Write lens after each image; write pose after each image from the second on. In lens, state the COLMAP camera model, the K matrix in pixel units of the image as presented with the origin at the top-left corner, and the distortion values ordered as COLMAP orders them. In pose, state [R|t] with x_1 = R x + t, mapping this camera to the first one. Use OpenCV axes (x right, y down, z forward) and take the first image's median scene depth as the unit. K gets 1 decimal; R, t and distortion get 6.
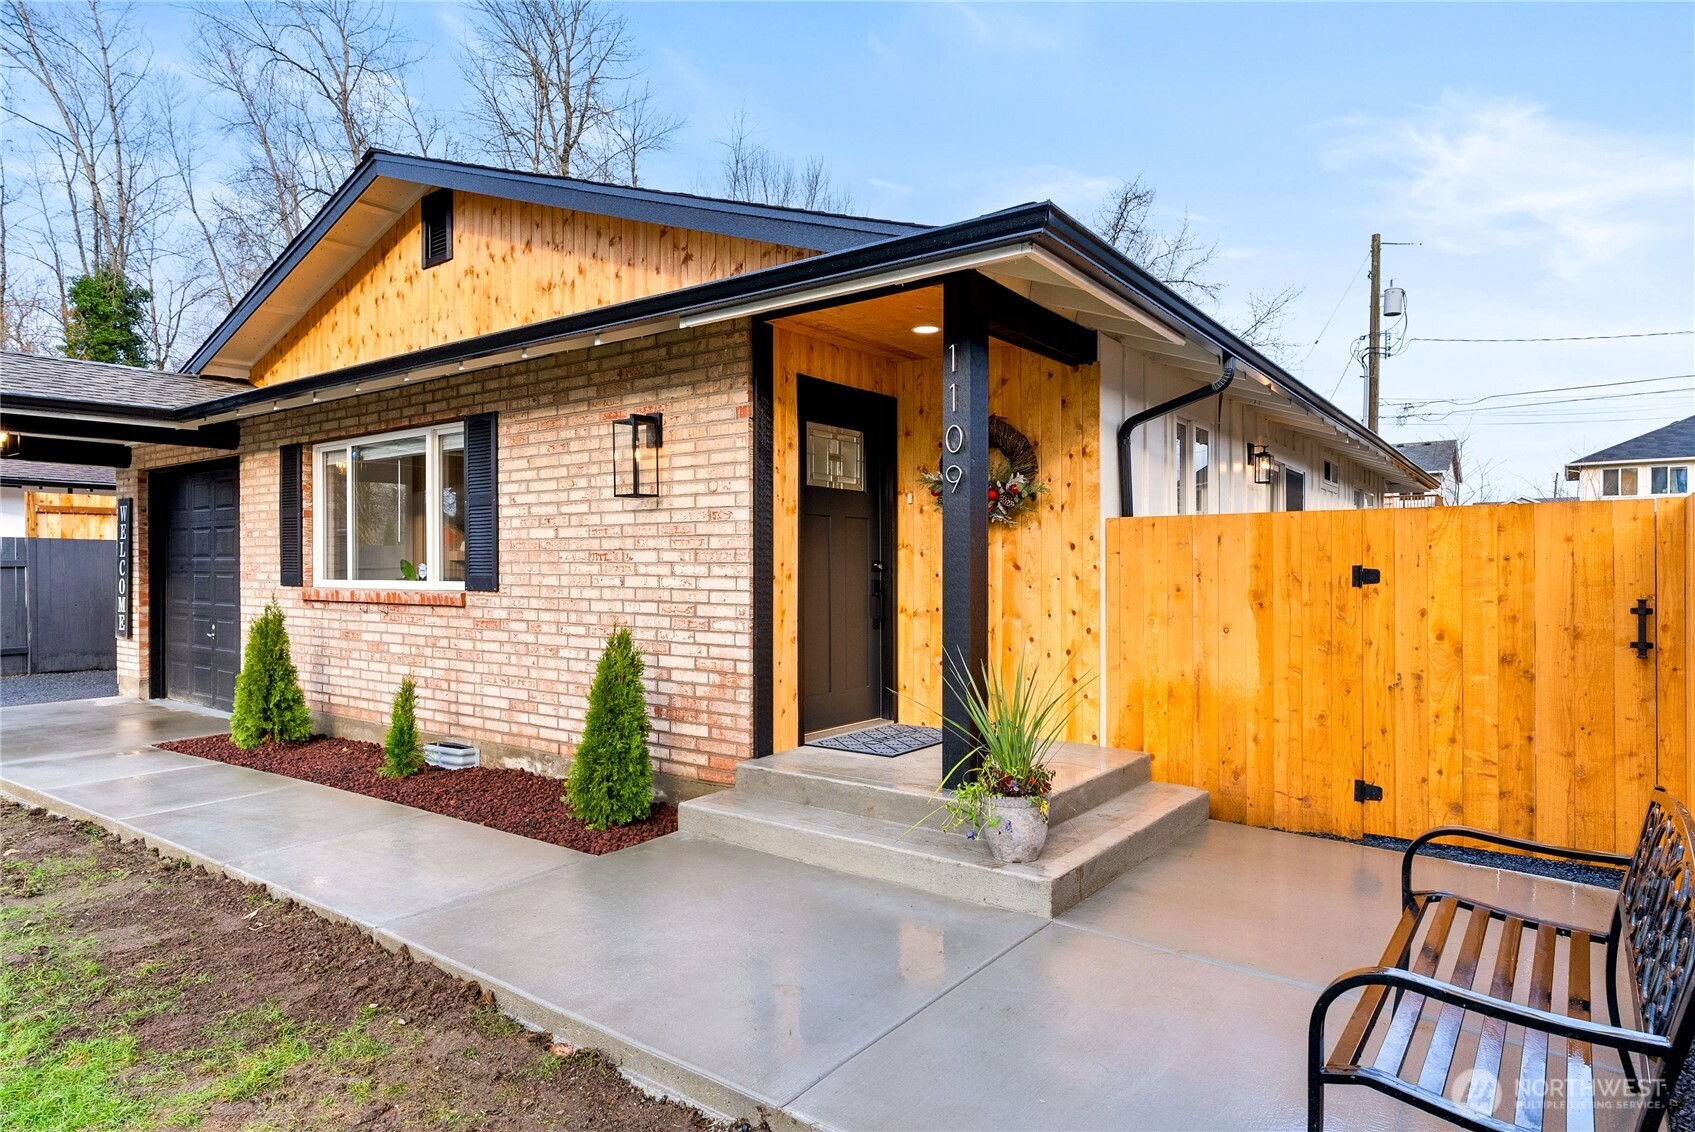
lens RADIAL K [[974.4, 0, 847.5], [0, 974.4, 565.8], [0, 0, 1]] dist [-0.000805, 0.000141]
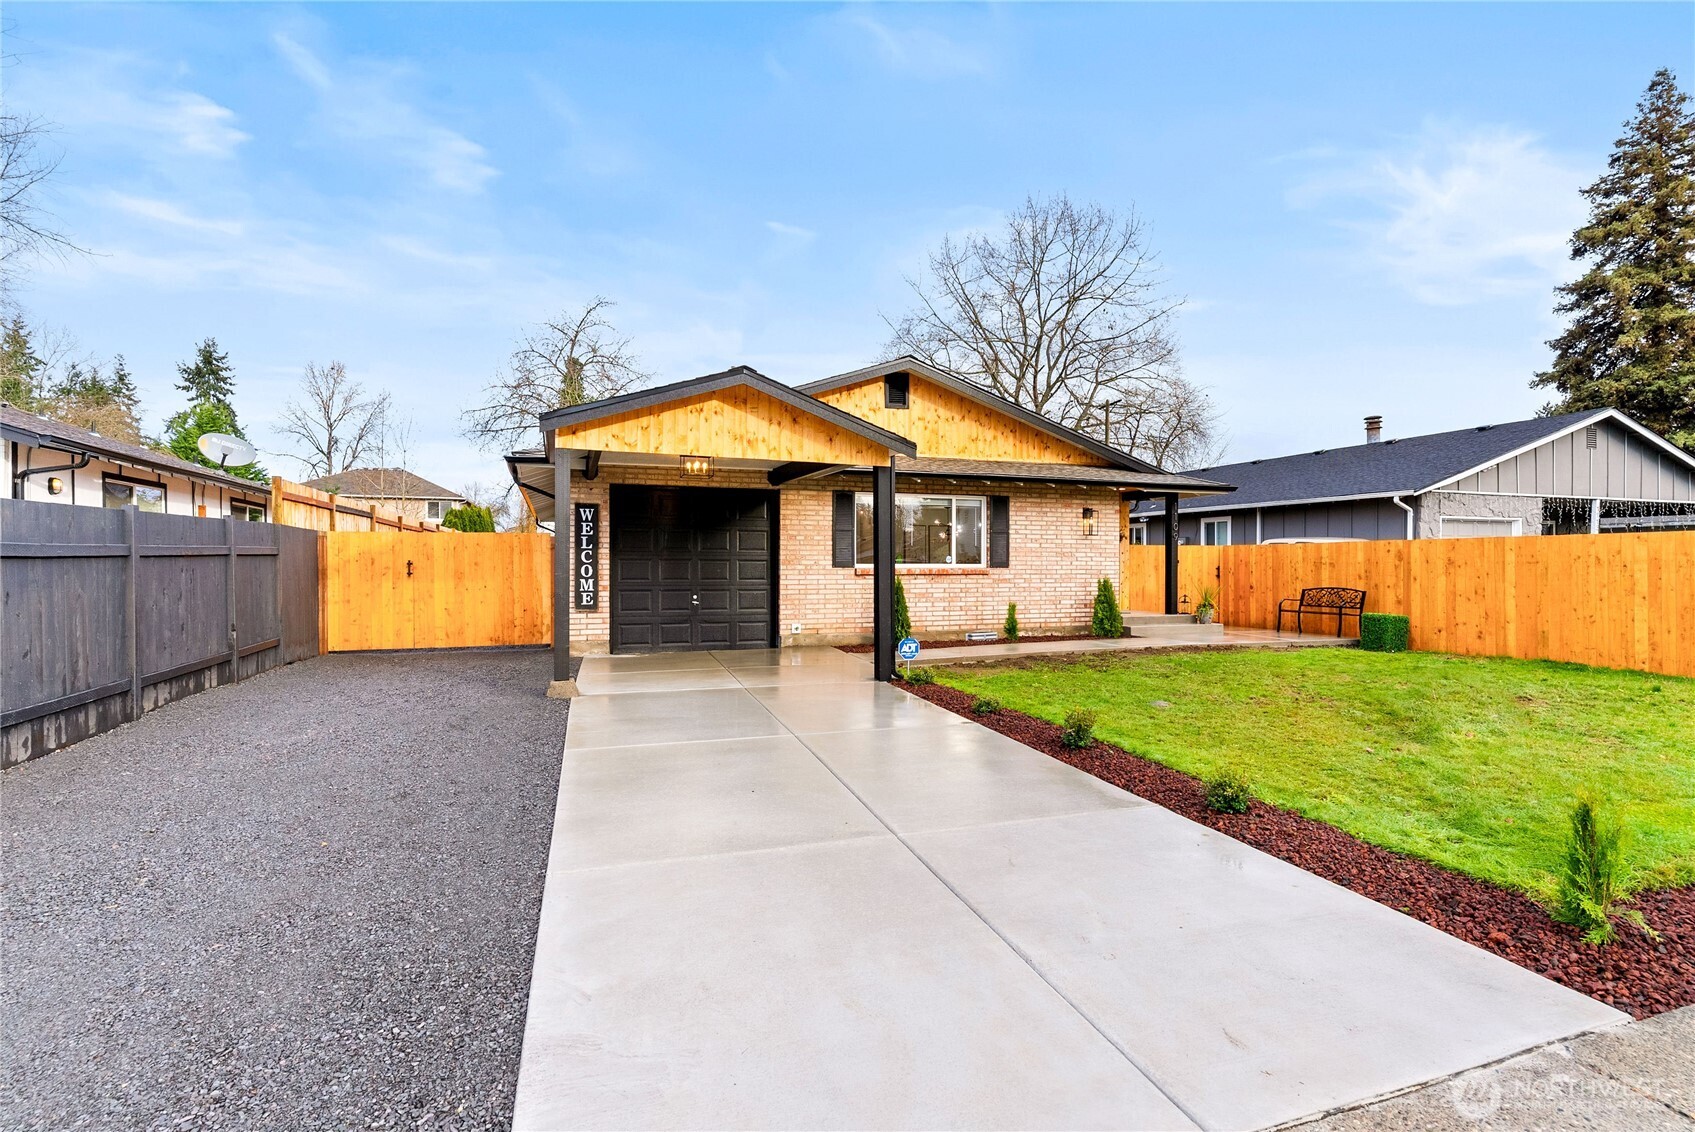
lens RADIAL K [[818.3, 0, 840.6], [0, 818.3, 563.9], [0, 0, 1]] dist [0.005986, -0.001115]
pose [[0.560659, 0.004190, 0.828036, -2.443494], [-0.001123, 0.999990, -0.004299, 0.027190], [-0.828046, 0.001480, 0.560659, 0.185002]]
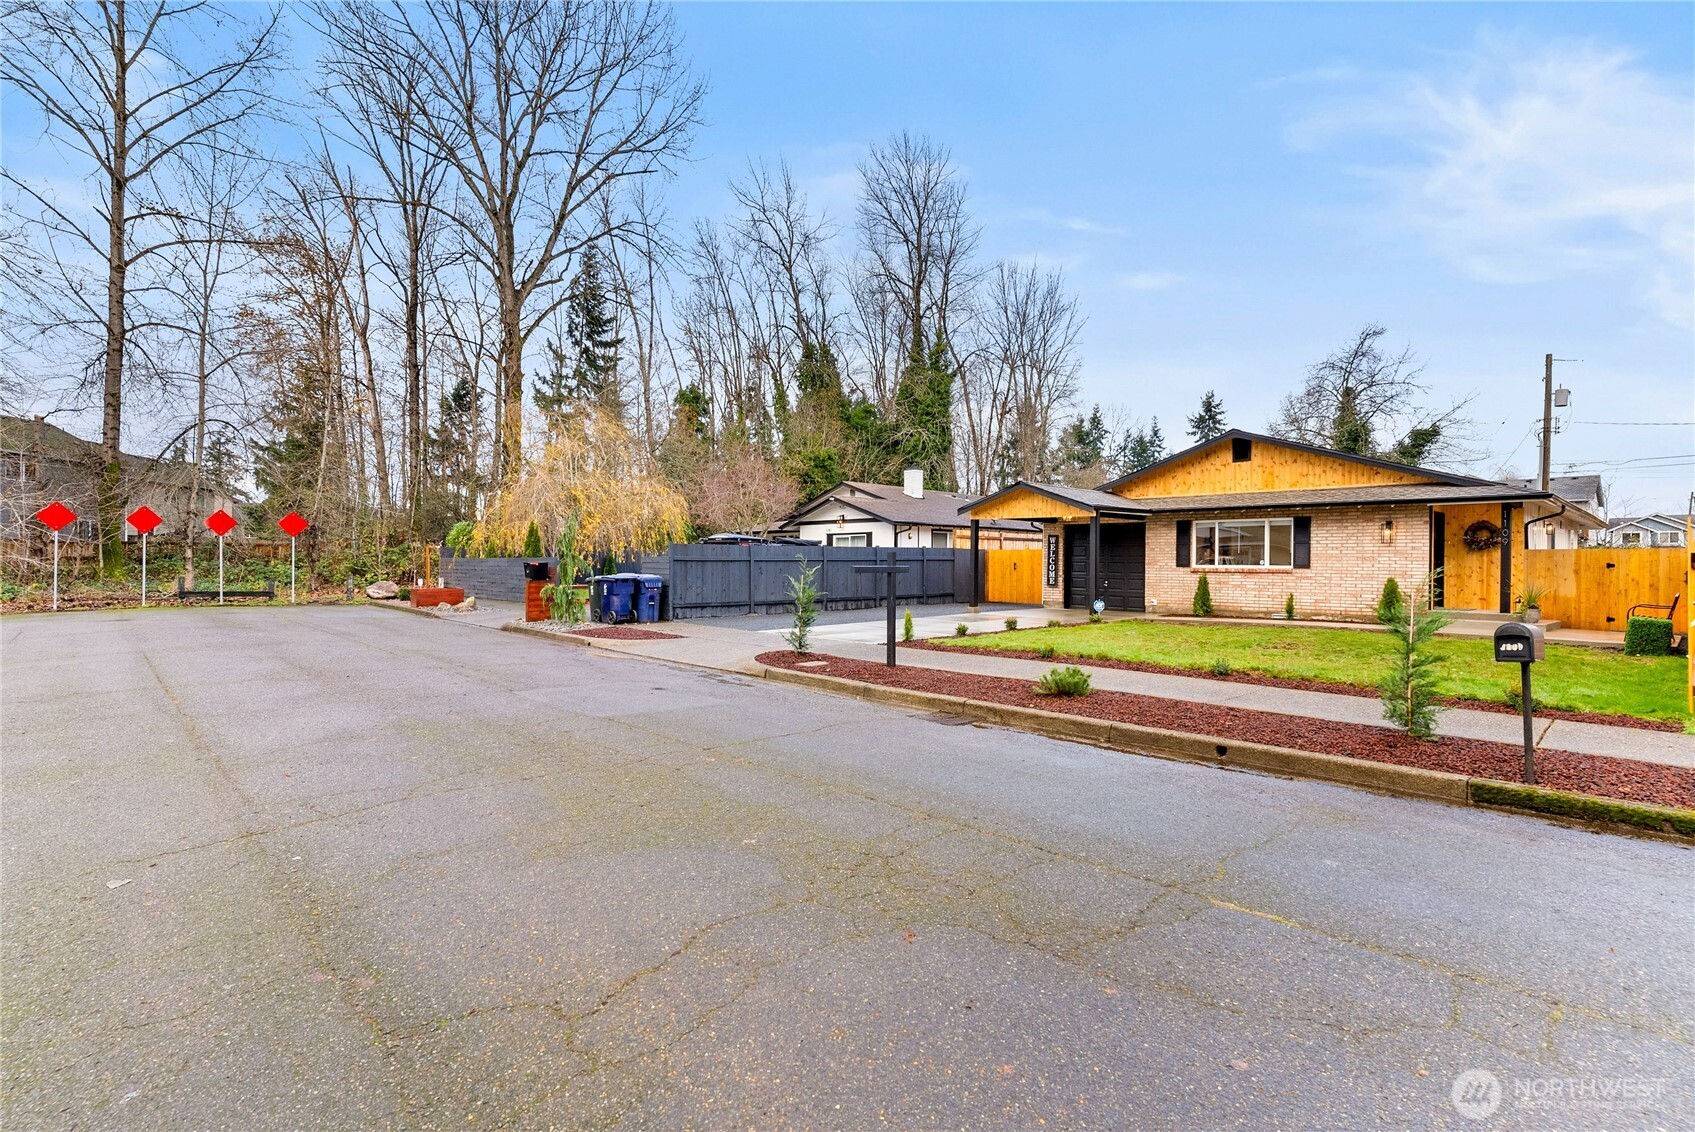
lens RADIAL K [[818.3, 0, 841.7], [0, 818.3, 562.1], [0, 0, 1]] dist [0.005986, -0.001115]
pose [[0.984239, 0.011688, -0.176456, -1.540842], [-0.012638, 0.999911, -0.004262, 0.038951], [0.176390, 0.006425, 0.984299, -2.241191]]
